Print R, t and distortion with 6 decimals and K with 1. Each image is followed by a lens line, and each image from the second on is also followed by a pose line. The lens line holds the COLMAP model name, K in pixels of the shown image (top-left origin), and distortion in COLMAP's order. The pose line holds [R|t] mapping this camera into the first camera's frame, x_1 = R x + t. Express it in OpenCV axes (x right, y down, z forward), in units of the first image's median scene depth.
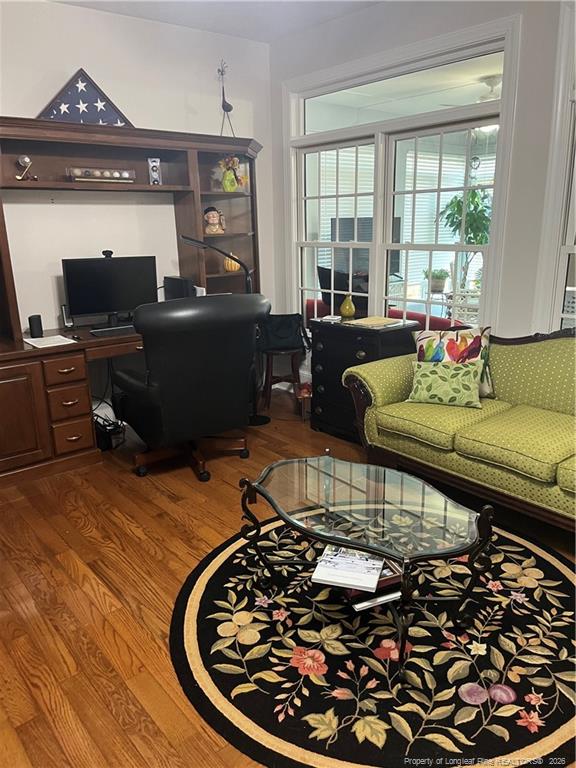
lens RADIAL K [[584.8, 0, 289.4], [0, 584.8, 385.7], [0, 0, 1]] dist [0.046098, -0.071425]
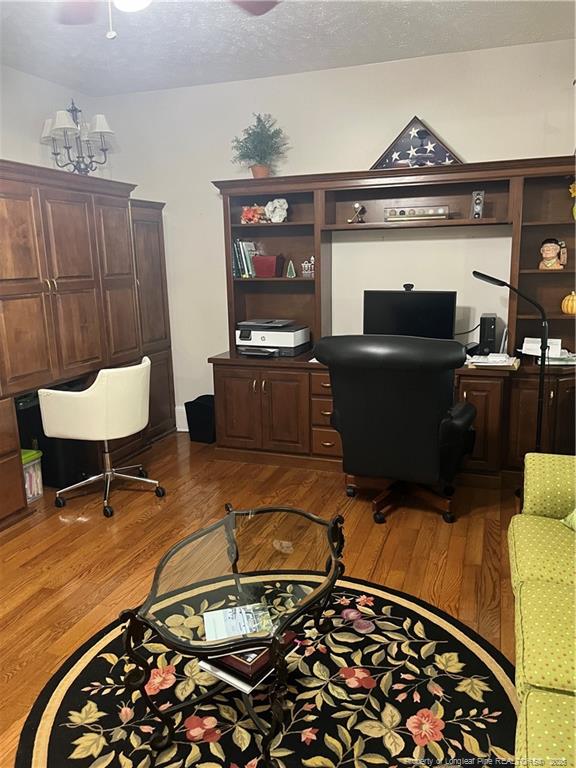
lens RADIAL K [[584.8, 0, 291.8], [0, 584.8, 378.2], [0, 0, 1]] dist [0.046098, -0.071425]
pose [[0.510269, 0.185592, -0.839751, 0.536415], [-0.217120, 0.972608, 0.083023, -0.116362], [0.832156, 0.139963, 0.536588, 0.309042]]
